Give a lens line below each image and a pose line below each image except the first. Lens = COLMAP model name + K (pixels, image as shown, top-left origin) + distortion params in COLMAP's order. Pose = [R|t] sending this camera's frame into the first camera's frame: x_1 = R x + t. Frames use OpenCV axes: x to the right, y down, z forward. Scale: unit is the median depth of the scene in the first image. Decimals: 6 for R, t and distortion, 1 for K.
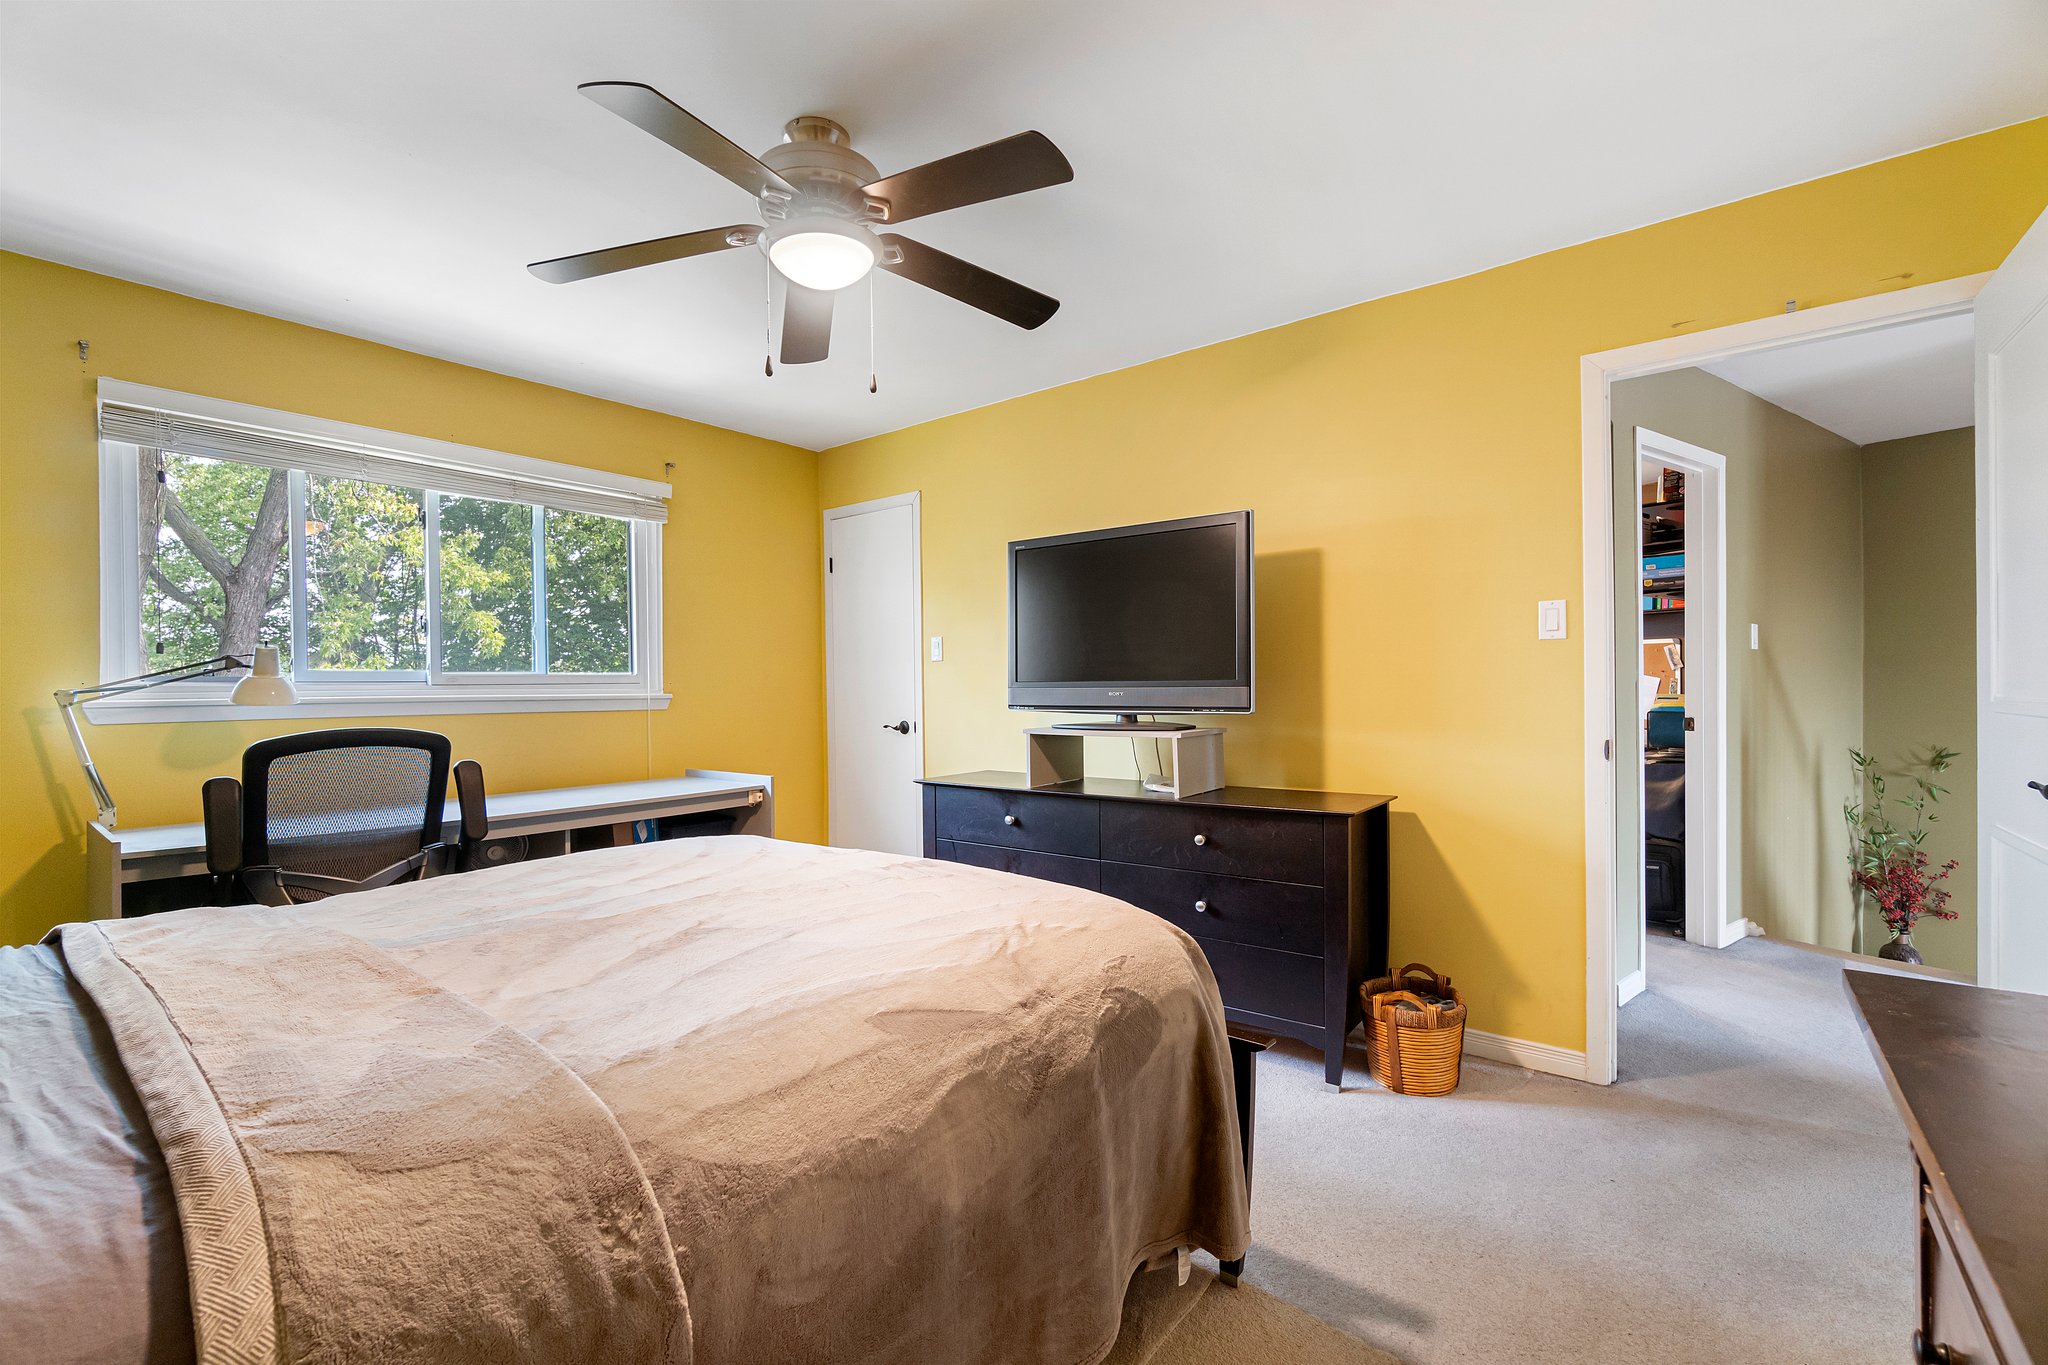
lens RADIAL K [[890.7, 0, 1026.7], [0, 890.7, 692.4], [0, 0, 1]] dist [-0.002550, -0.000206]
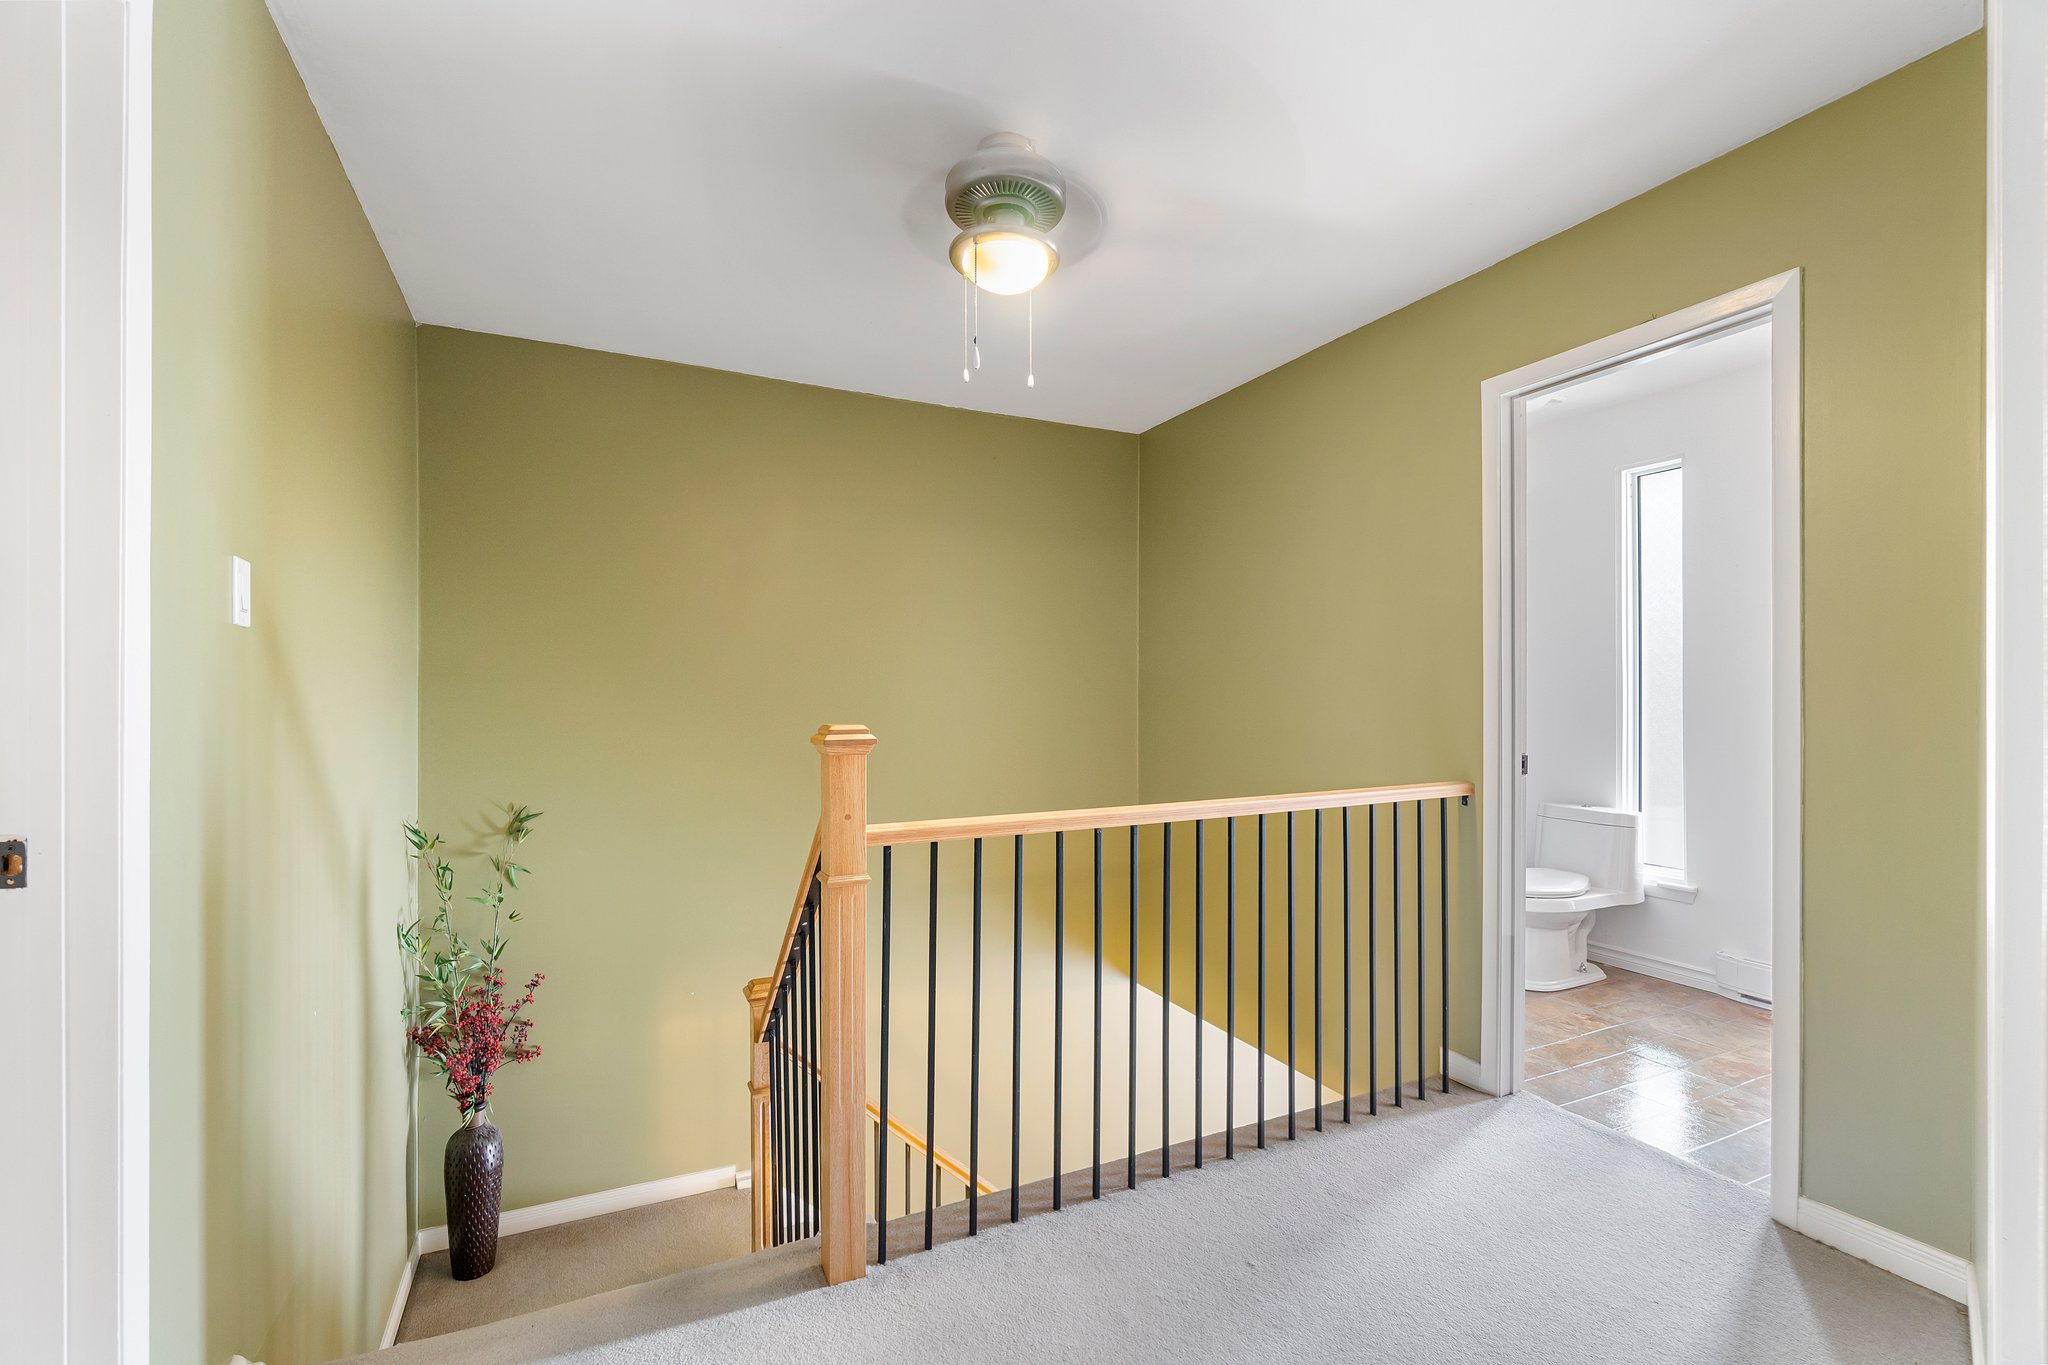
lens RADIAL K [[890.7, 0, 1026.7], [0, 890.7, 692.4], [0, 0, 1]] dist [-0.002550, -0.000206]
pose [[0.159605, 0.011002, 0.987120, 0.413457], [-0.001491, 0.999939, -0.010904, -0.019537], [-0.987180, 0.000269, 0.159612, 0.505180]]
